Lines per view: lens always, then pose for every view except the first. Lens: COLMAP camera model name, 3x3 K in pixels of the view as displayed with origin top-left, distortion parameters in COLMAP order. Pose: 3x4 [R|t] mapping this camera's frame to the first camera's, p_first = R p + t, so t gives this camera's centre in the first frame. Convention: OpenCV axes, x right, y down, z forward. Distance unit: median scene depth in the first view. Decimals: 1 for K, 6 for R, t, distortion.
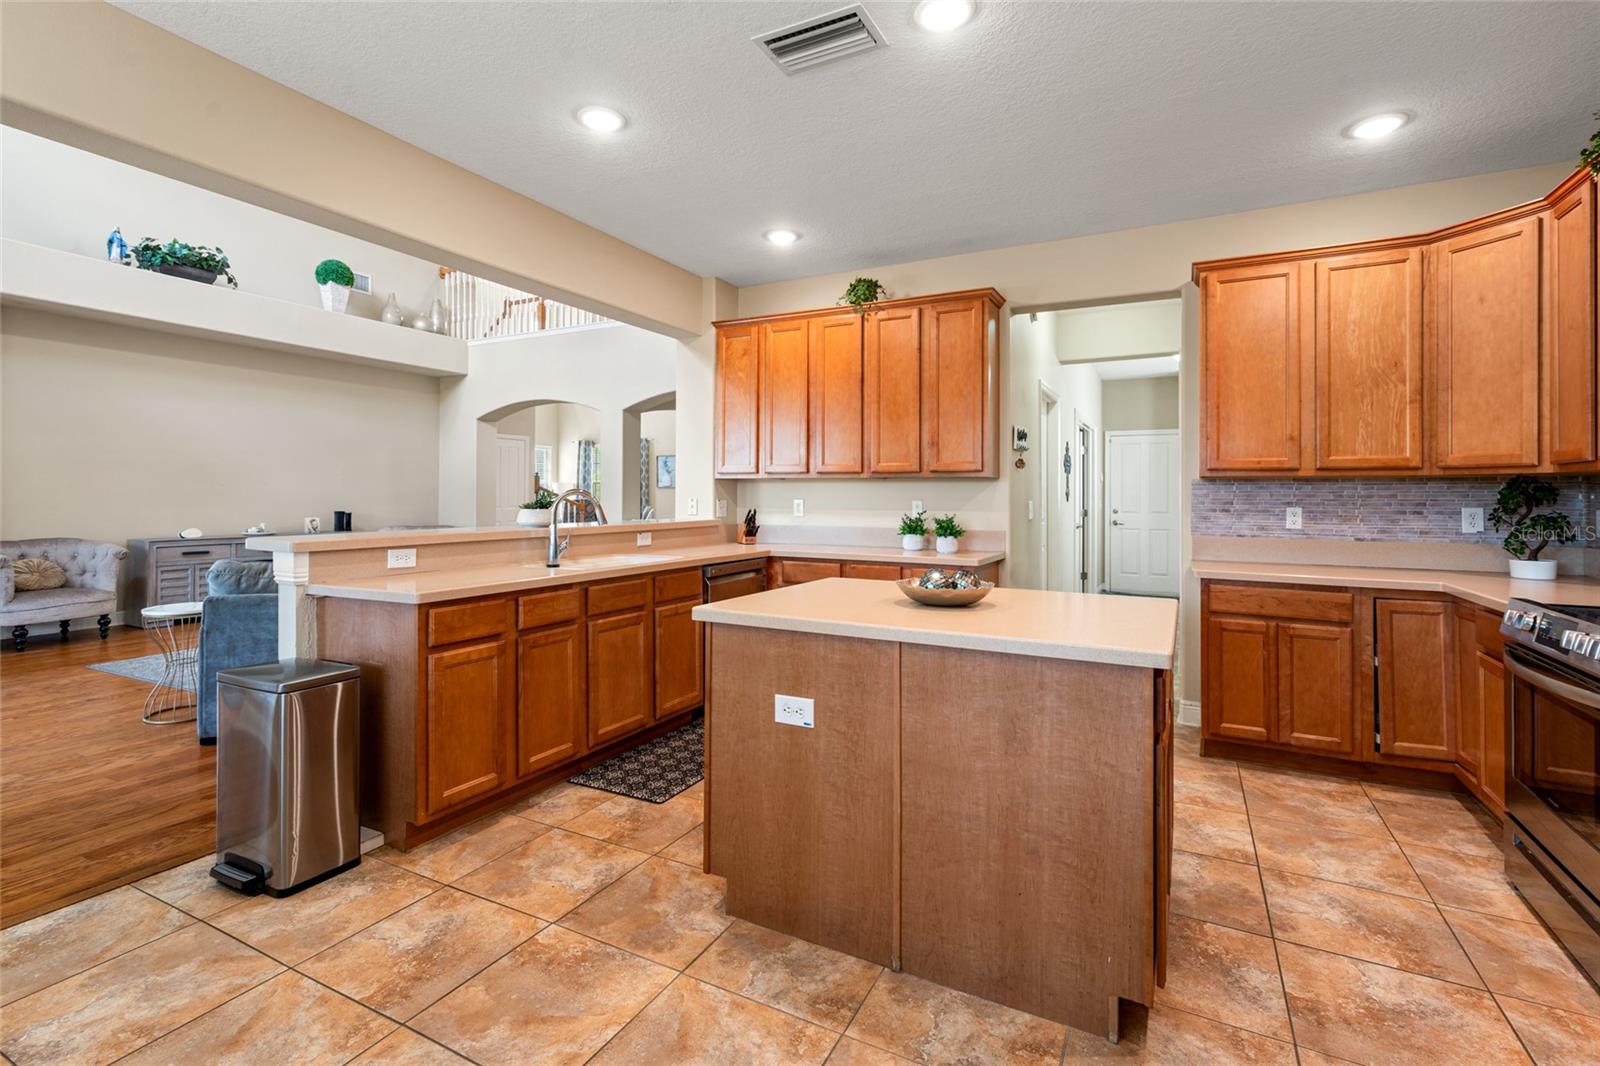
lens RADIAL K [[731.9, 0, 796.8], [0, 731.9, 498.1], [0, 0, 1]] dist [0.005860, 0.000414]
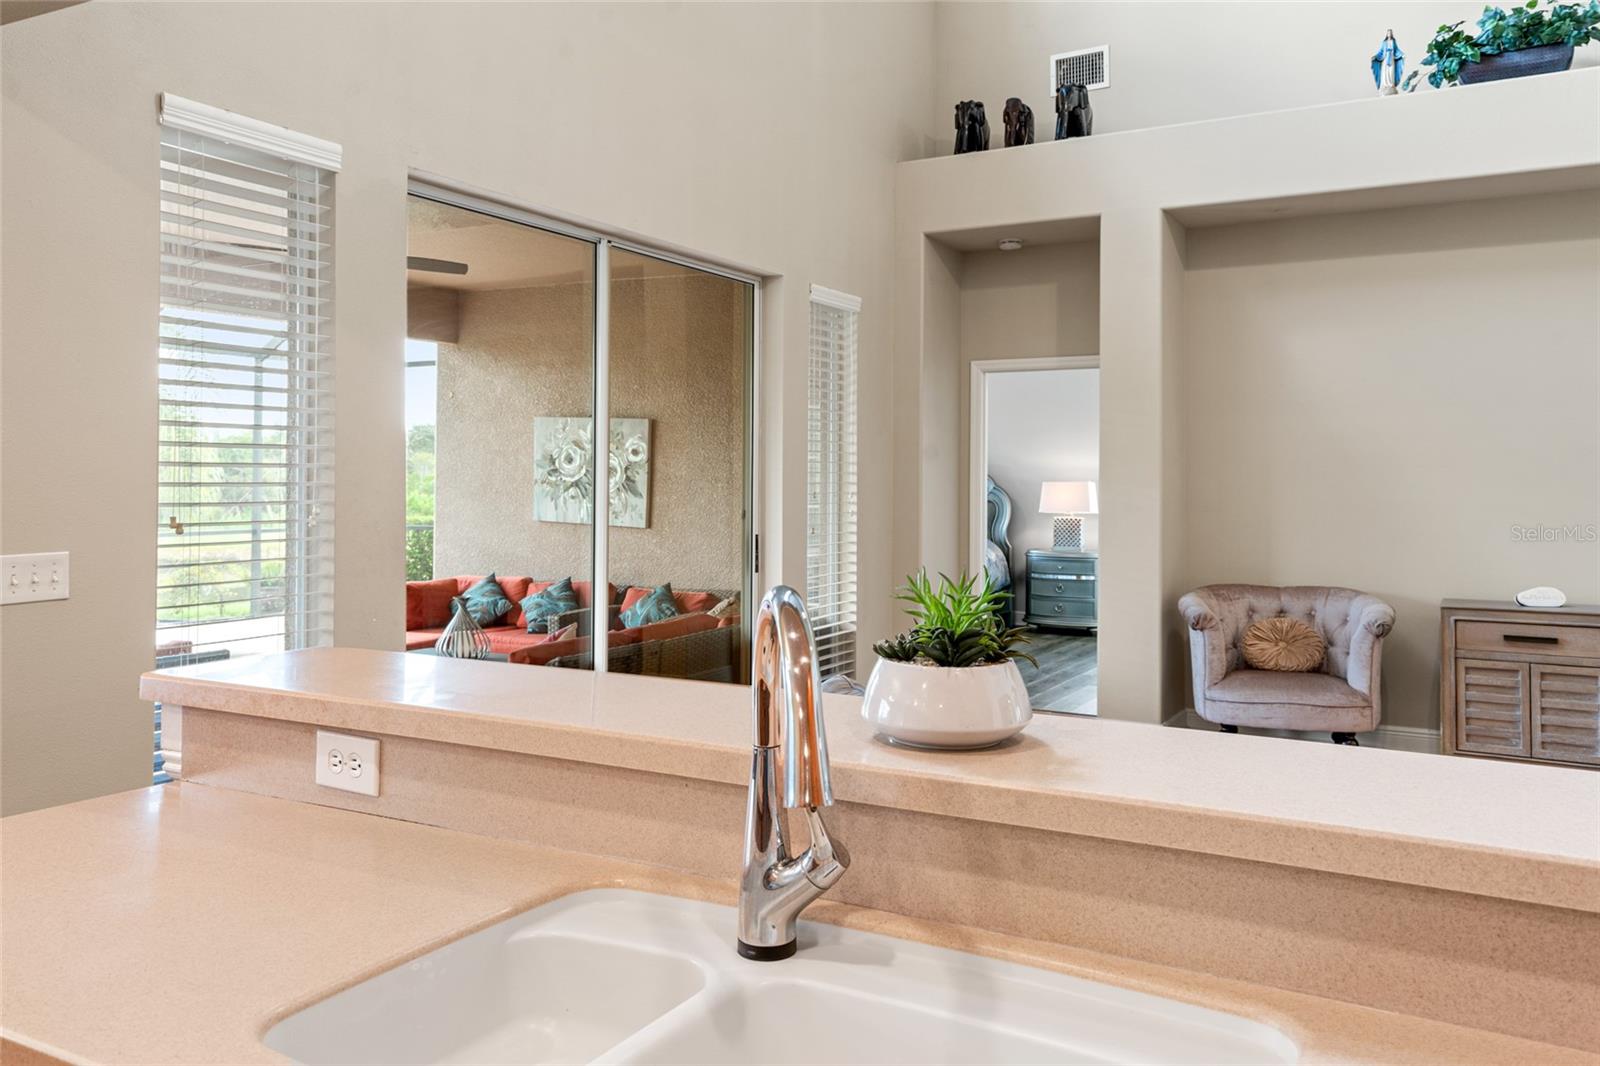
lens RADIAL K [[1247.8, 0, 798.3], [0, 1247.8, 431.2], [0, 0, 1]] dist [0.038619, 0.000511]
pose [[-0.021516, -0.045943, -0.998712, 0.021637], [-0.004724, 0.998937, -0.045851, -0.022111], [0.999757, 0.003731, -0.021710, 0.594469]]
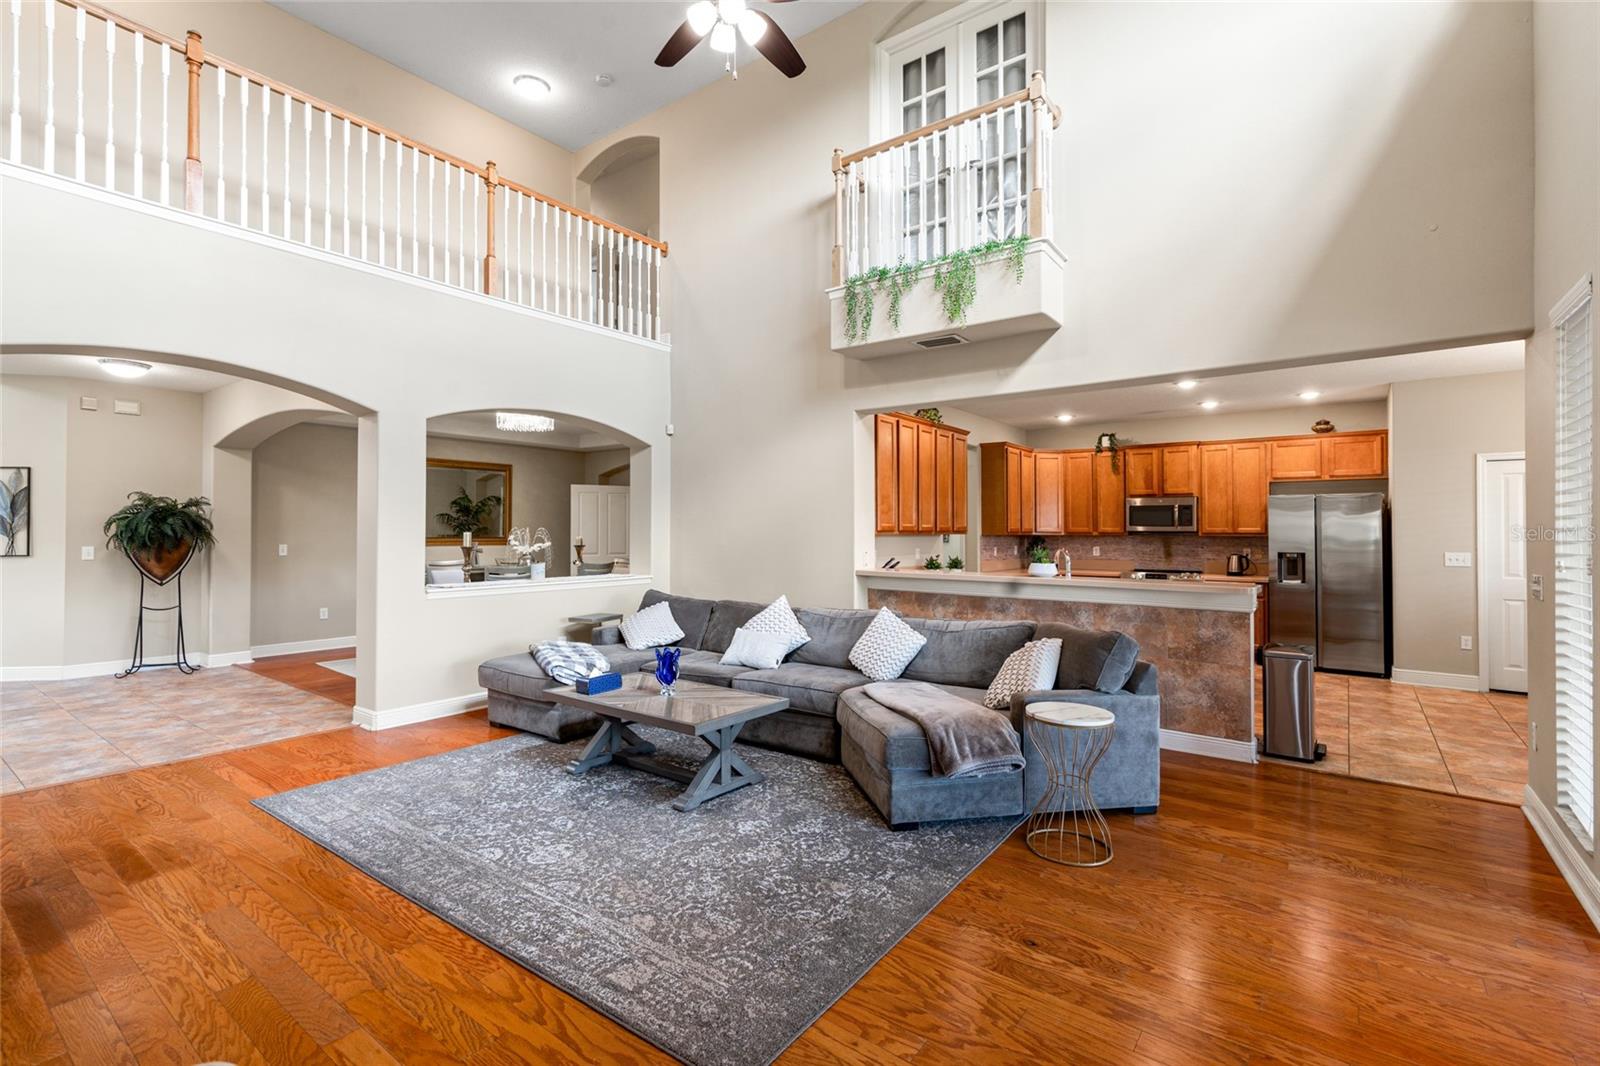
lens RADIAL K [[731.9, 0, 787.7], [0, 731.9, 525.6], [0, 0, 1]] dist [0.005860, 0.000414]
pose [[0.166301, 0.002501, 0.986072, -1.064215], [-0.001047, 0.999997, -0.002359, -0.030711], [-0.986074, -0.000640, 0.166303, 0.750333]]
